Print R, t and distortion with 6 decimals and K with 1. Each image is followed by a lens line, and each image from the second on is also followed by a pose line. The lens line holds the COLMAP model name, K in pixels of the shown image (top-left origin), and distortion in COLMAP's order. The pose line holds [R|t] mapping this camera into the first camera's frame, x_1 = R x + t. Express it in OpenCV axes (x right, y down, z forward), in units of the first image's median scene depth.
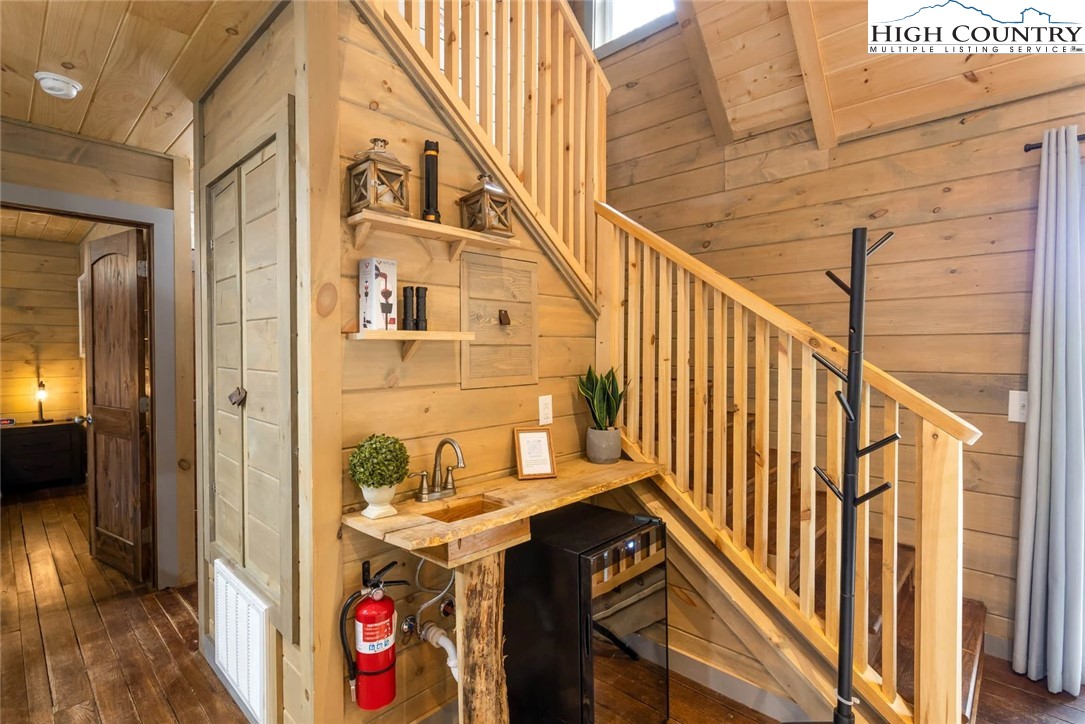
lens RADIAL K [[509.8, 0, 542.5], [0, 509.8, 362.0], [0, 0, 1]] dist [0.000426, 0.001193]
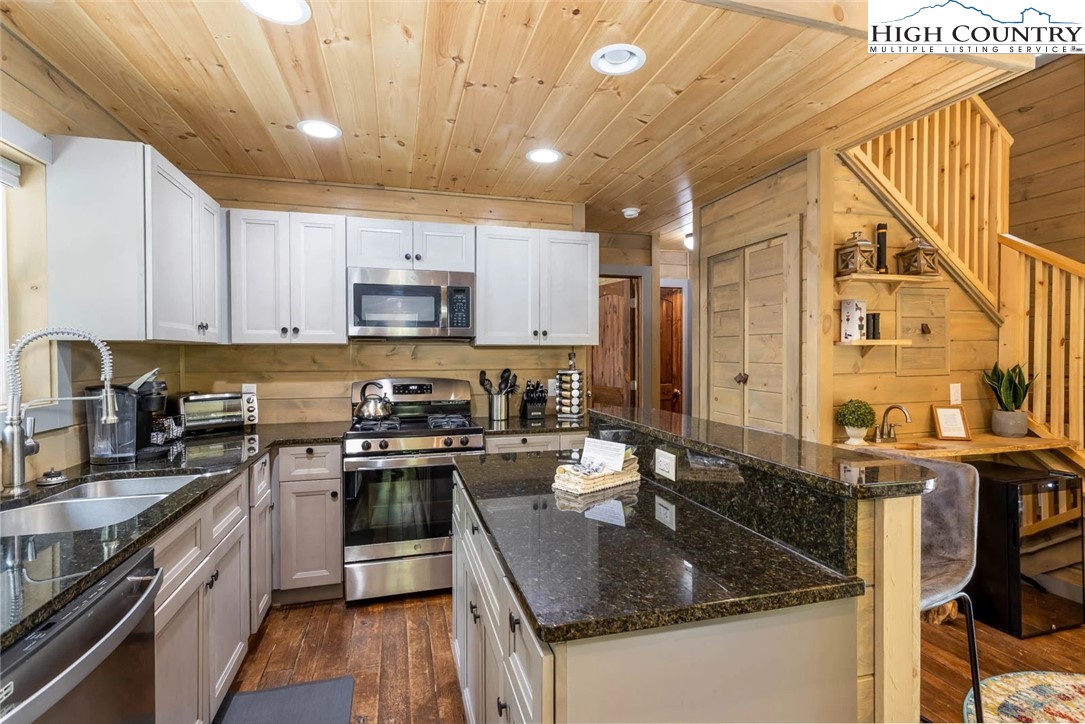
lens RADIAL K [[509.8, 0, 542.5], [0, 509.8, 362.0], [0, 0, 1]] dist [0.000426, 0.001193]
pose [[0.859836, 0.004705, -0.510549, -0.268590], [-0.006880, 0.999974, -0.002371, 0.019475], [0.510525, 0.005552, 0.859845, -0.813779]]
